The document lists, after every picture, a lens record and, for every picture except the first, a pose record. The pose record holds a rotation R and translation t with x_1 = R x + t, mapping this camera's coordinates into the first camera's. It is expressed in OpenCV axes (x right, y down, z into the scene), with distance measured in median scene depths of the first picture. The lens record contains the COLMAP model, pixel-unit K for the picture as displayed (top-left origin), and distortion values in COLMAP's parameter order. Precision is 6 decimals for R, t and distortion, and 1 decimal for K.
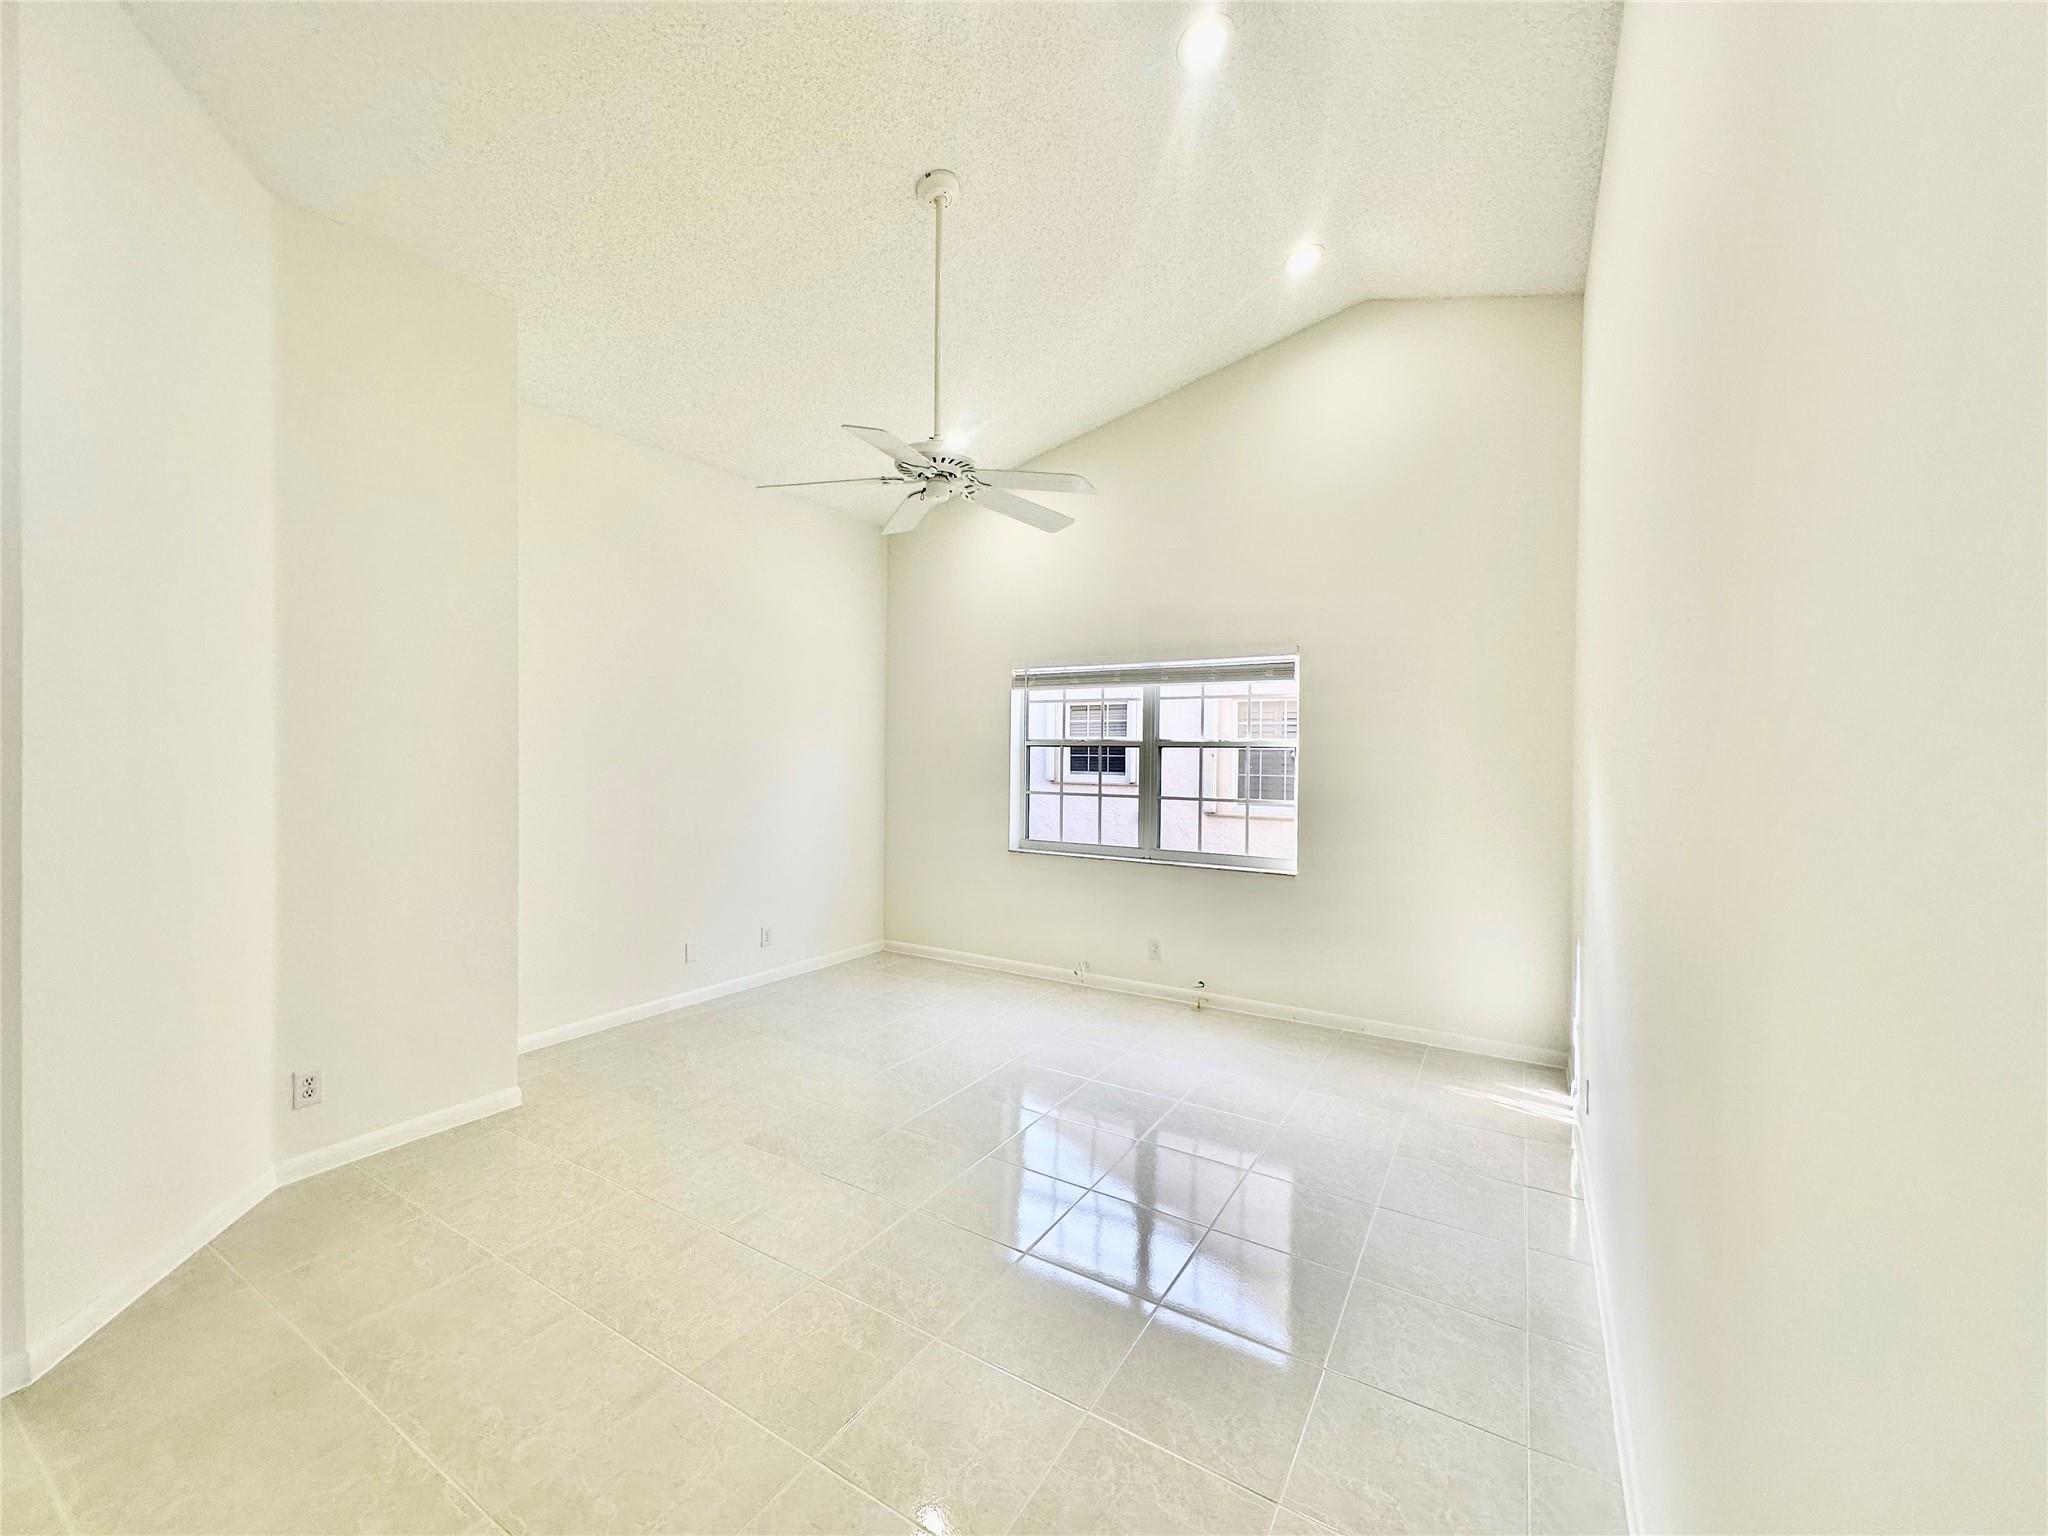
lens RADIAL K [[820.7, 0, 1029.7], [0, 820.7, 771.4], [0, 0, 1]] dist [-0.003272, -0.000236]
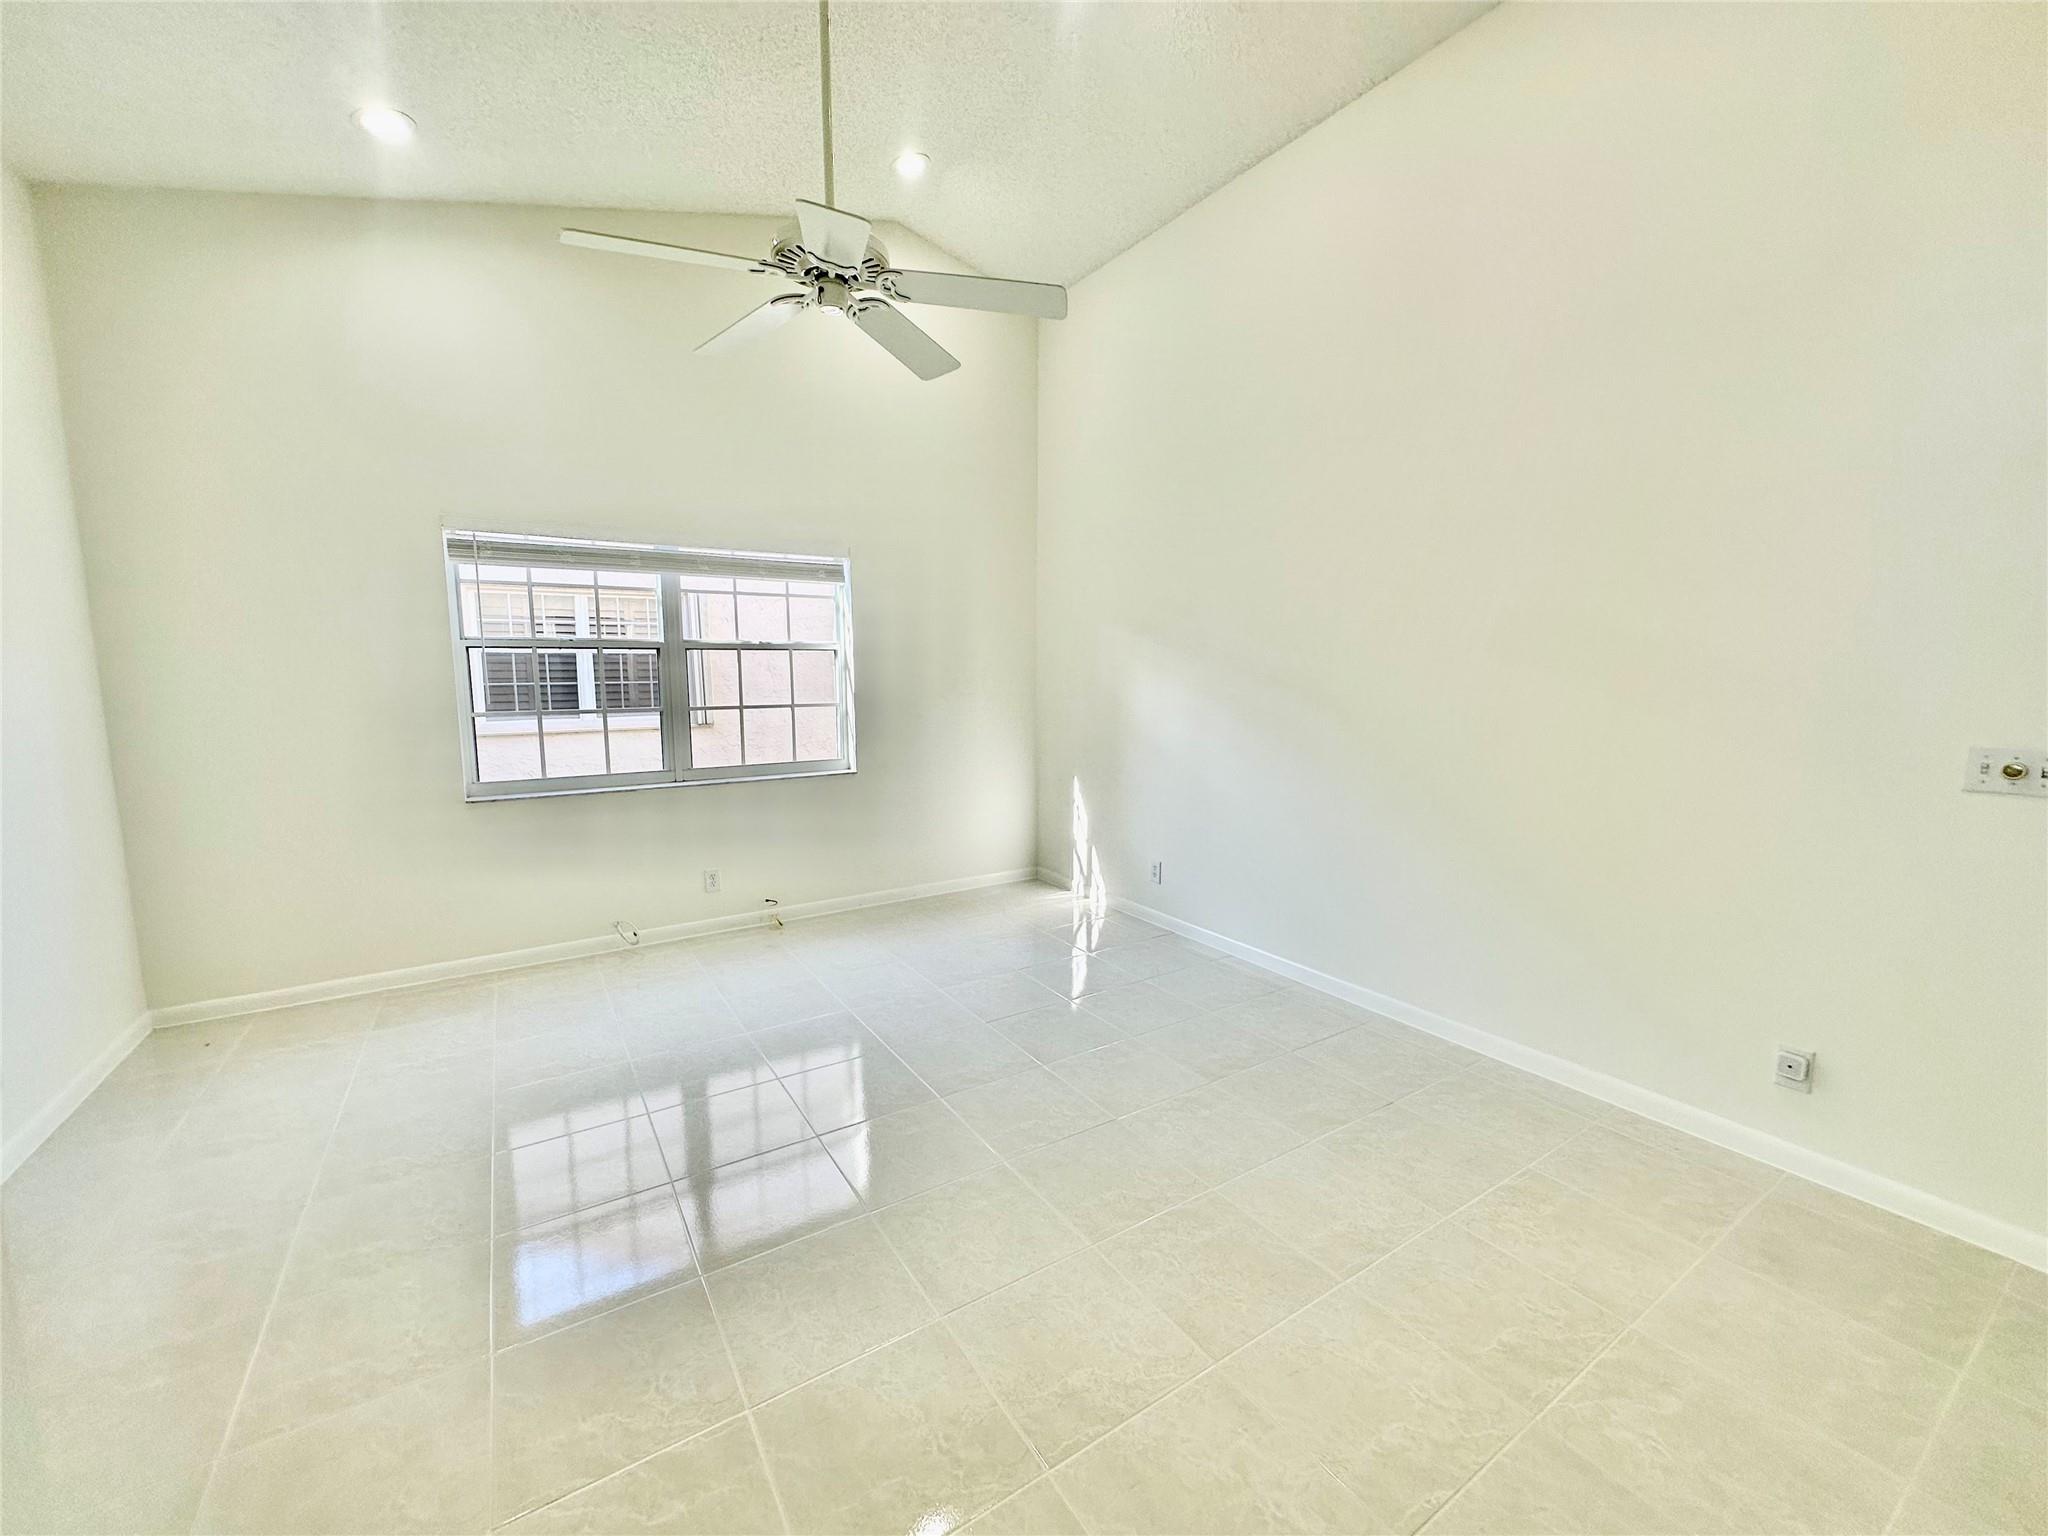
lens RADIAL K [[820.7, 0, 1032.2], [0, 820.7, 759.6], [0, 0, 1]] dist [-0.003272, -0.000236]
pose [[0.431162, -0.117142, 0.894638, -0.467326], [0.023091, 0.992644, 0.118846, -0.008928], [-0.901979, -0.030584, 0.430696, 0.311041]]
